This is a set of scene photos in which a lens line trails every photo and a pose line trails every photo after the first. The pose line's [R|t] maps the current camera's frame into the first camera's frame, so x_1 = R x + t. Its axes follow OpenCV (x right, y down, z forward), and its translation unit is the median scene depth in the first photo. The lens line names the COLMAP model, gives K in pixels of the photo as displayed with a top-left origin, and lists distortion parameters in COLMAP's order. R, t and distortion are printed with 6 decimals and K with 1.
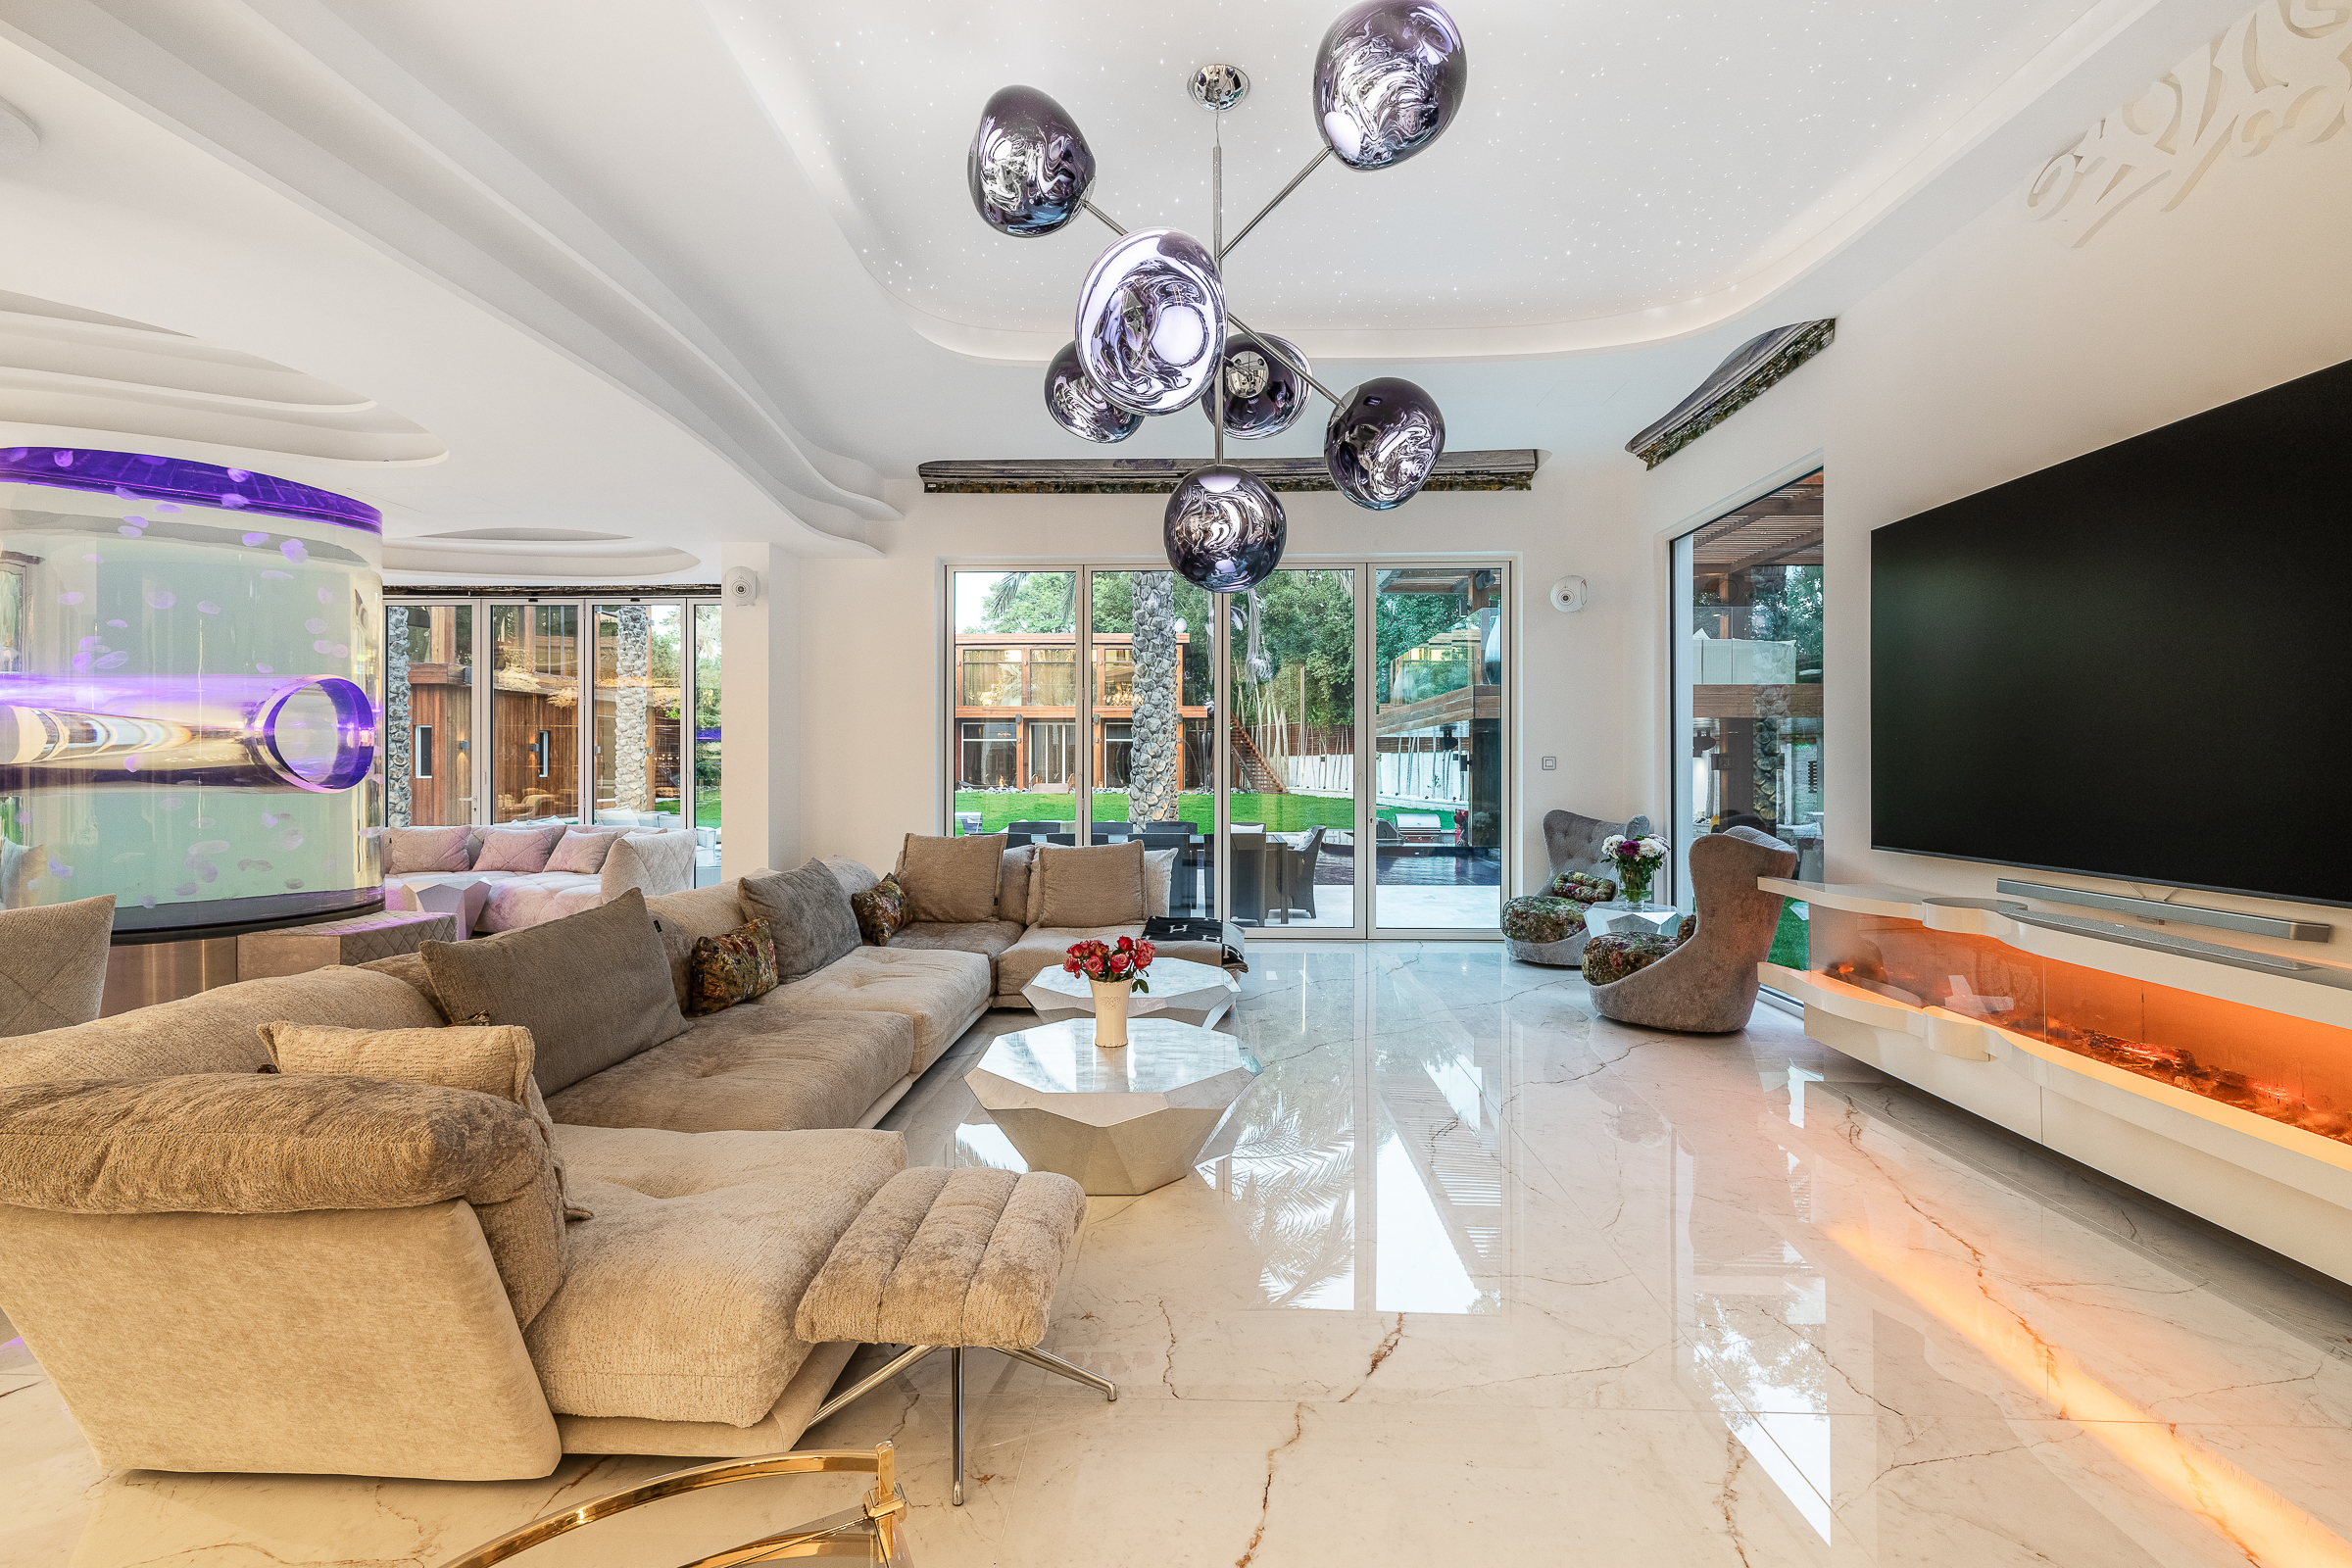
lens RADIAL K [[1004.7, 0, 1178.7], [0, 1004.7, 779.1], [0, 0, 1]] dist [-0.000046, 0.000048]
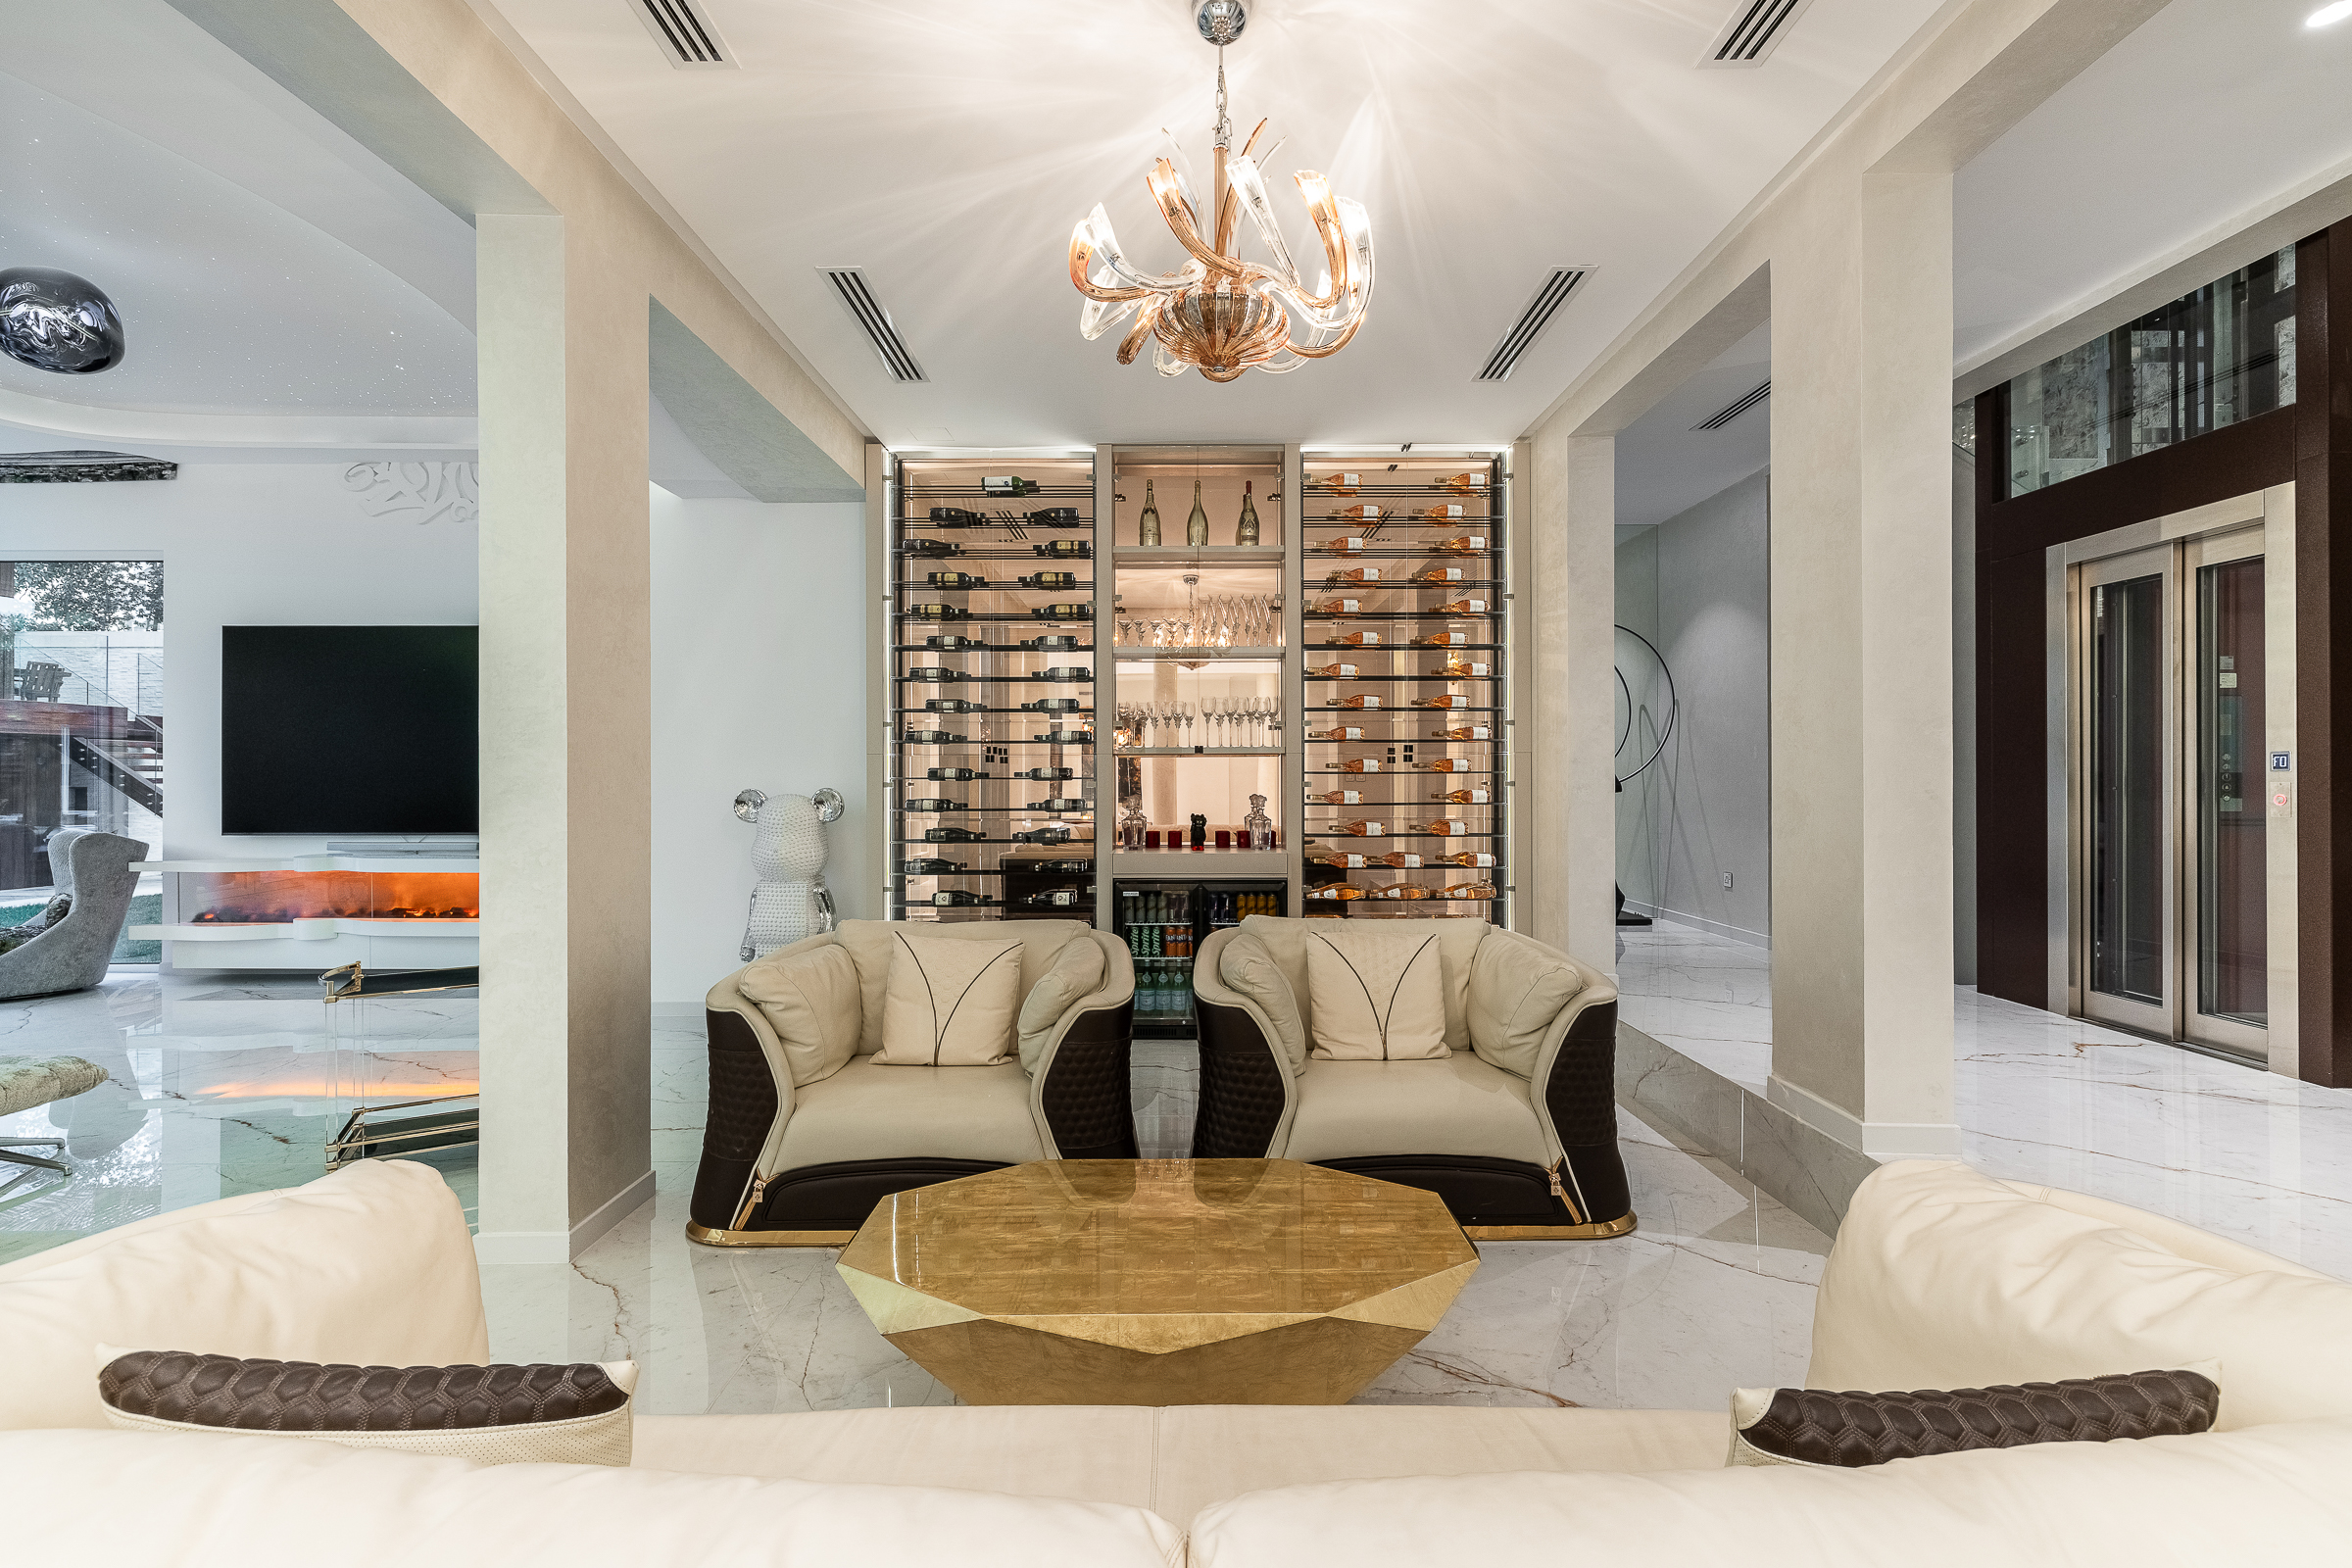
lens RADIAL K [[1004.7, 0, 1175.6], [0, 1004.7, 779.4], [0, 0, 1]] dist [-0.000046, 0.000048]
pose [[-0.030468, -0.001264, 0.999535, -0.802687], [0.000484, 0.999999, 0.001279, -0.015789], [-0.999536, 0.000522, -0.030467, -0.360880]]
